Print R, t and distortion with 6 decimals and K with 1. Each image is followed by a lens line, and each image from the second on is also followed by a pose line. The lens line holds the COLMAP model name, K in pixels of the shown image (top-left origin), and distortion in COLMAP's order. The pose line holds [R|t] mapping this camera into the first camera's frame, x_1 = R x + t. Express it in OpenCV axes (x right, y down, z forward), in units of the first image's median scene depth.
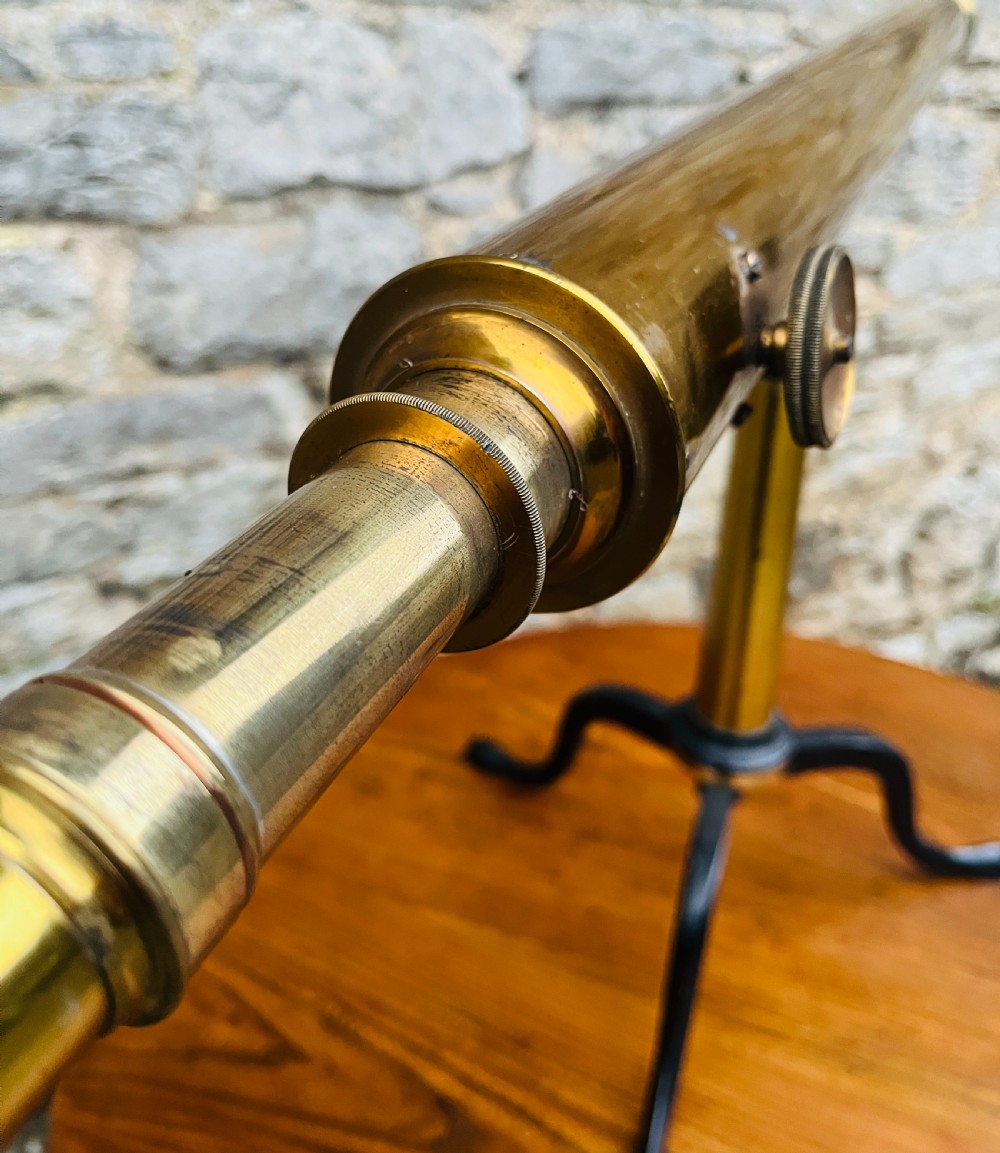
lens RADIAL K [[1057.3, 0, 493.5], [0, 1057.3, 488.9], [0, 0, 1]] dist [0.015031, 0.000000]
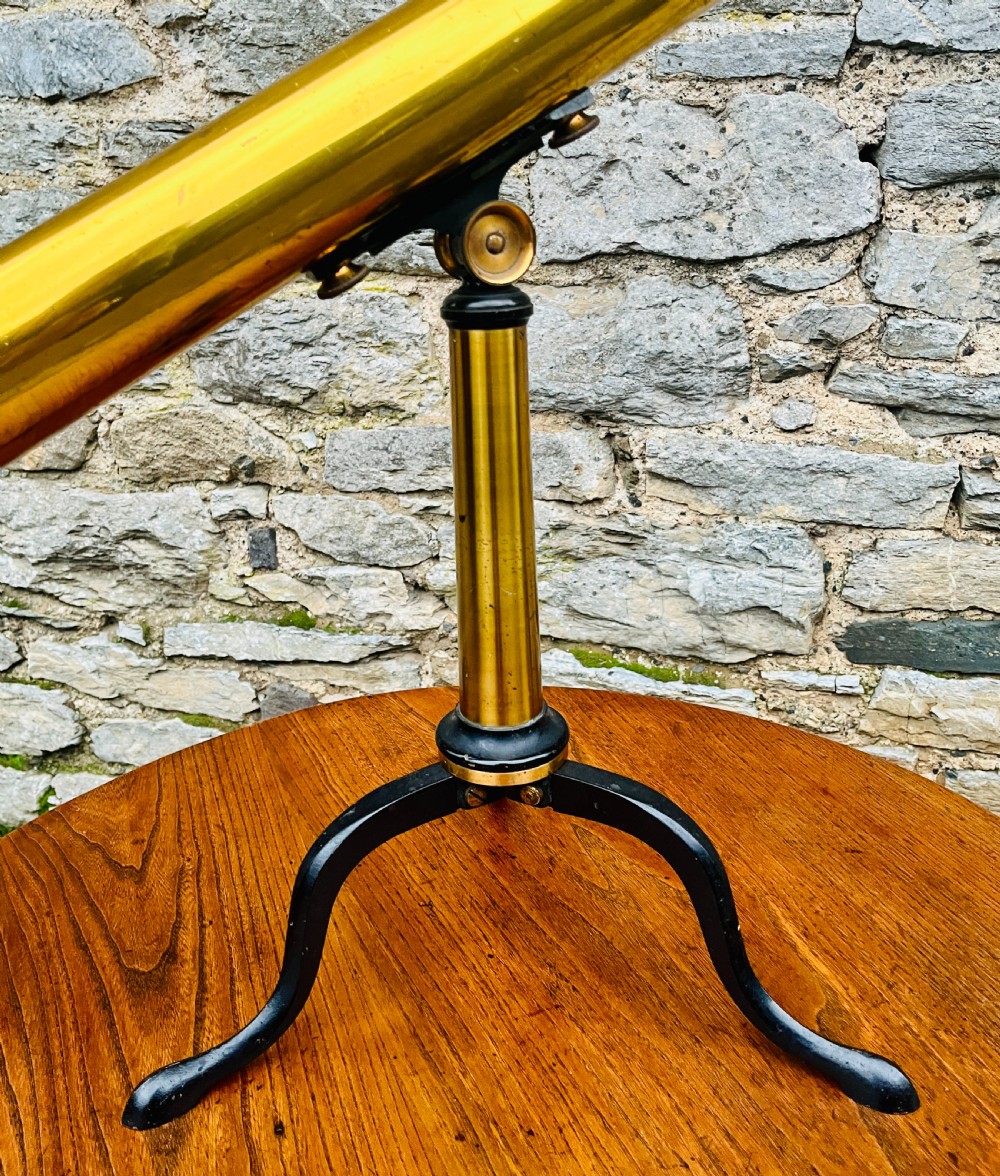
lens RADIAL K [[1046.9, 0, 484.0], [0, 1046.9, 529.0], [0, 0, 1]] dist [0.043303, -0.035594]
pose [[0.743210, 0.167742, -0.647690, 0.500458], [-0.243738, 0.969419, -0.028619, 0.052780], [0.623082, 0.179137, 0.761366, 0.158250]]
